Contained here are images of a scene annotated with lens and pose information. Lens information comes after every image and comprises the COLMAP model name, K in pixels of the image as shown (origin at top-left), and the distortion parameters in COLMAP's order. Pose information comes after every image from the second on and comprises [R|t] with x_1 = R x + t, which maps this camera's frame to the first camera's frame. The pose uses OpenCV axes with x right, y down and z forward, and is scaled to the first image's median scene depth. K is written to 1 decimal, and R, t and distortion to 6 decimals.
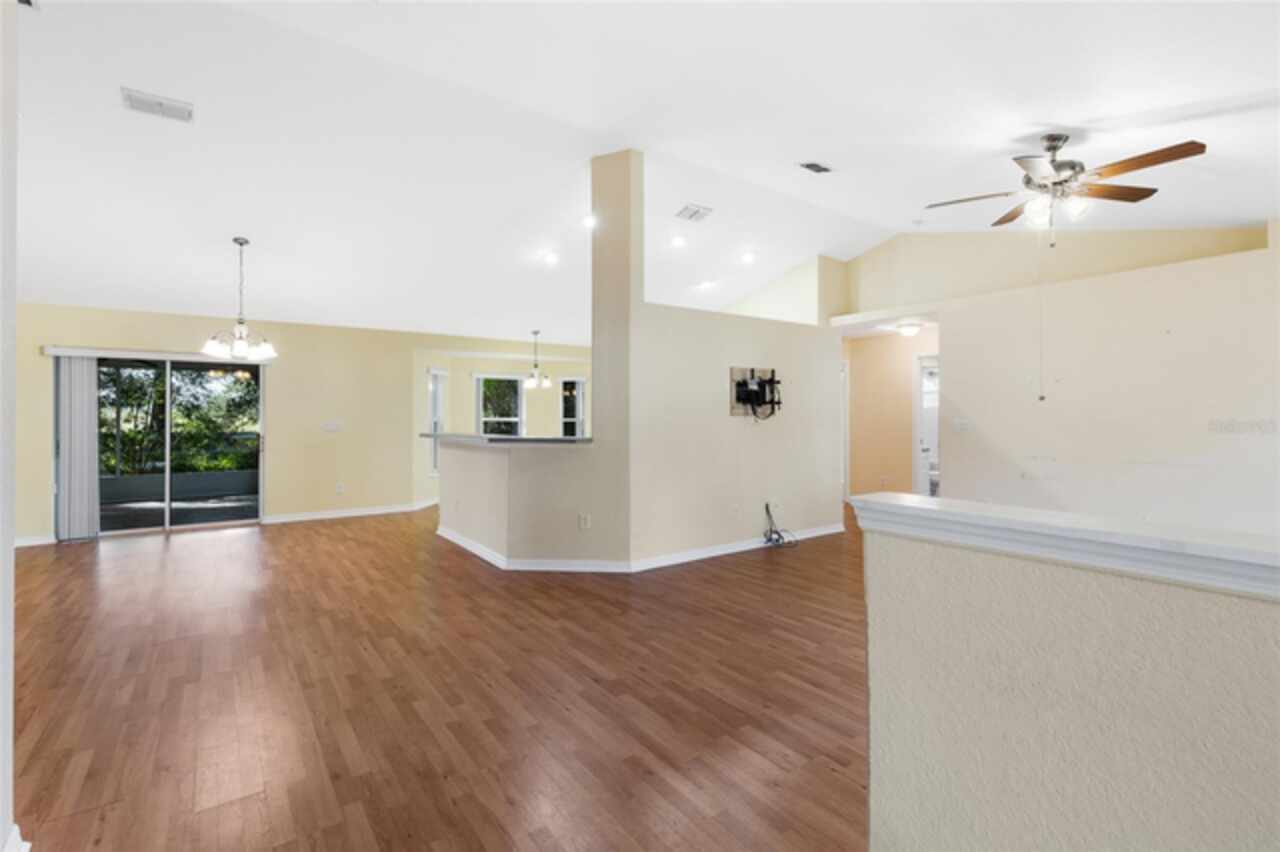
lens RADIAL K [[593.7, 0, 642.5], [0, 593.7, 410.5], [0, 0, 1]] dist [-0.000985, 0.000134]
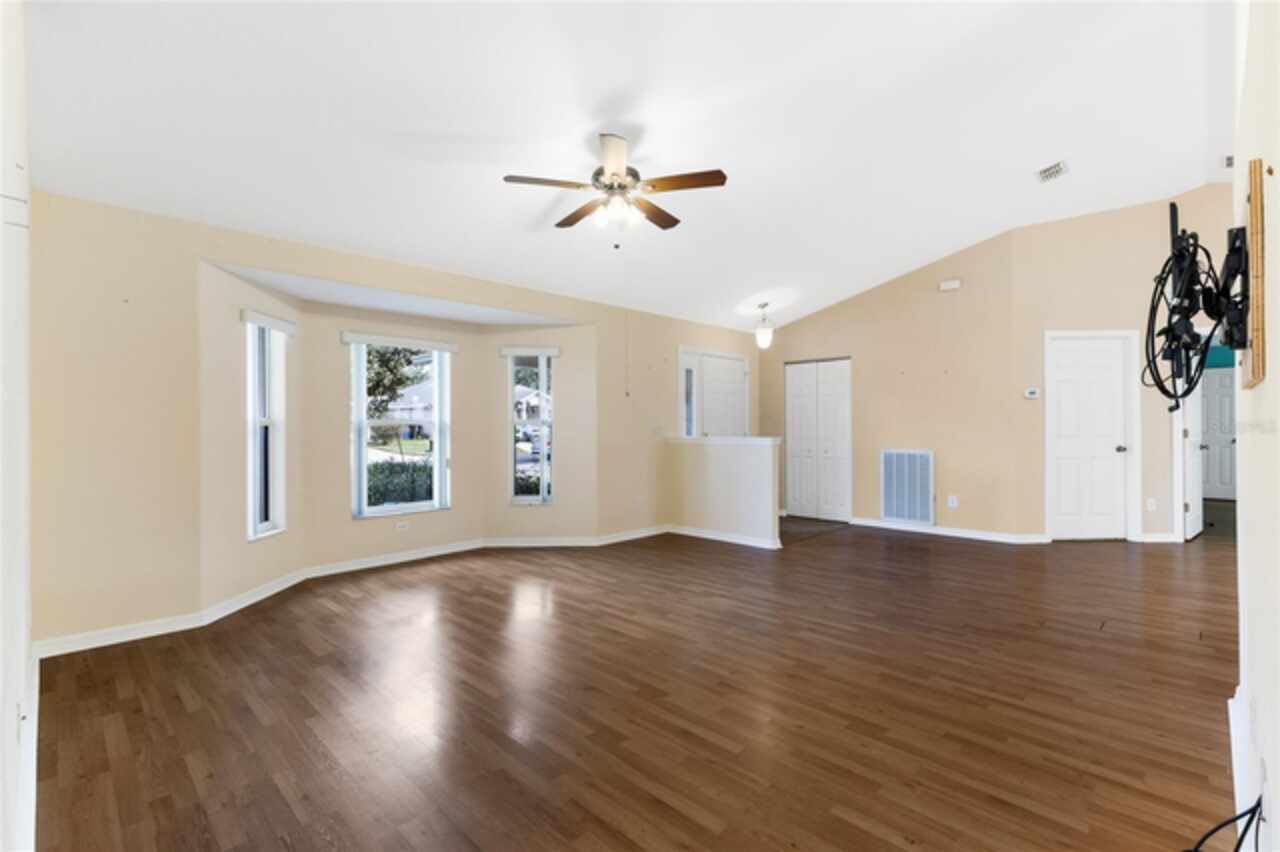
lens RADIAL K [[566.8, 0, 640.0], [0, 566.8, 426.0], [0, 0, 1]] dist [-0.000496, 0.000029]
pose [[-0.989644, 0.005202, -0.143450, 0.720512], [0.006393, 0.999949, -0.007844, 0.036706], [0.143402, -0.008680, -0.989626, 1.801122]]
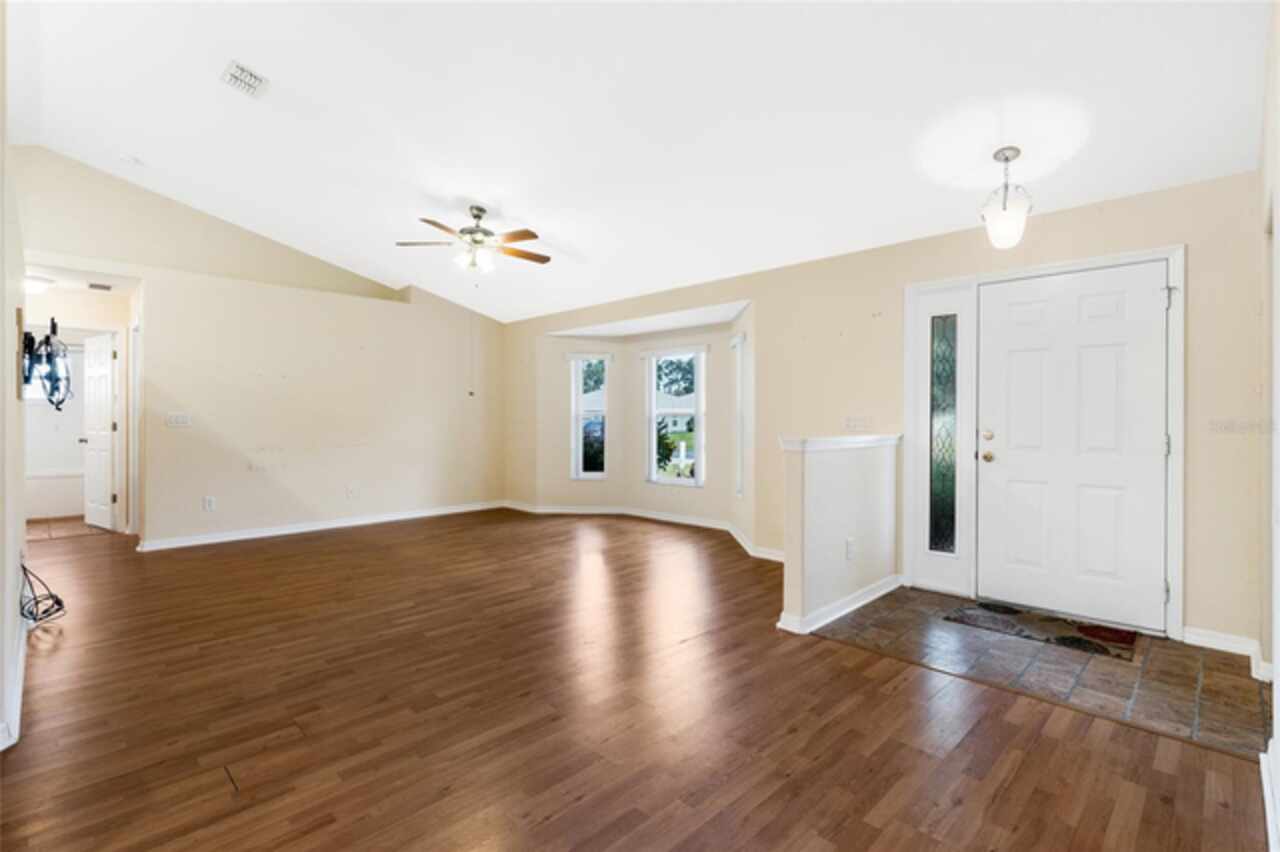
lens RADIAL K [[580.9, 0, 633.1], [0, 580.9, 423.4], [0, 0, 1]] dist [0.003127, 0.000468]
pose [[-0.148581, -0.011788, 0.988830, -0.663357], [-0.009583, 0.999899, 0.010481, 0.027343], [-0.988854, -0.007919, -0.148679, 0.762782]]
